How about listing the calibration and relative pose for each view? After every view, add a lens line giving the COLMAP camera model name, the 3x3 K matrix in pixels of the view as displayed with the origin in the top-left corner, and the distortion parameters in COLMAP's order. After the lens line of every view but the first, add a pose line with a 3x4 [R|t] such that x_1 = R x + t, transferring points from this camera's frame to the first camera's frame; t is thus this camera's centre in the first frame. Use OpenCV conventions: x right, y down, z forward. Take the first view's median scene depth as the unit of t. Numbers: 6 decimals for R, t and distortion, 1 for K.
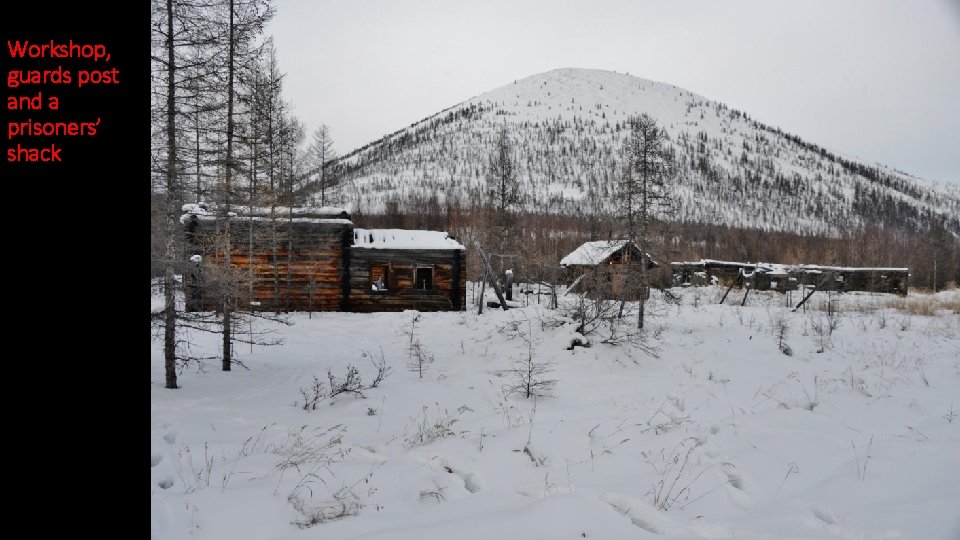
lens RADIAL K [[1013.5, 0, 480.0], [0, 1013.5, 270.0], [0, 0, 1]] dist [-0.012236, 0.372696]
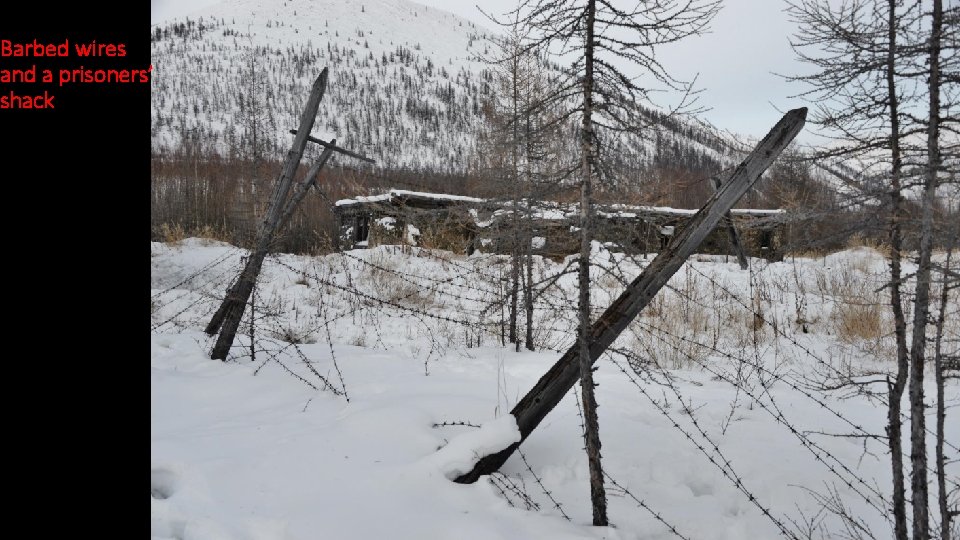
lens RADIAL K [[1013.5, 0, 480.0], [0, 1013.5, 270.0], [0, 0, 1]] dist [-0.012236, 0.372696]
pose [[0.982325, -0.015057, 0.186576, 0.056916], [0.009371, 0.999466, 0.031318, 0.003861], [-0.186948, -0.029016, 0.981941, 0.177664]]
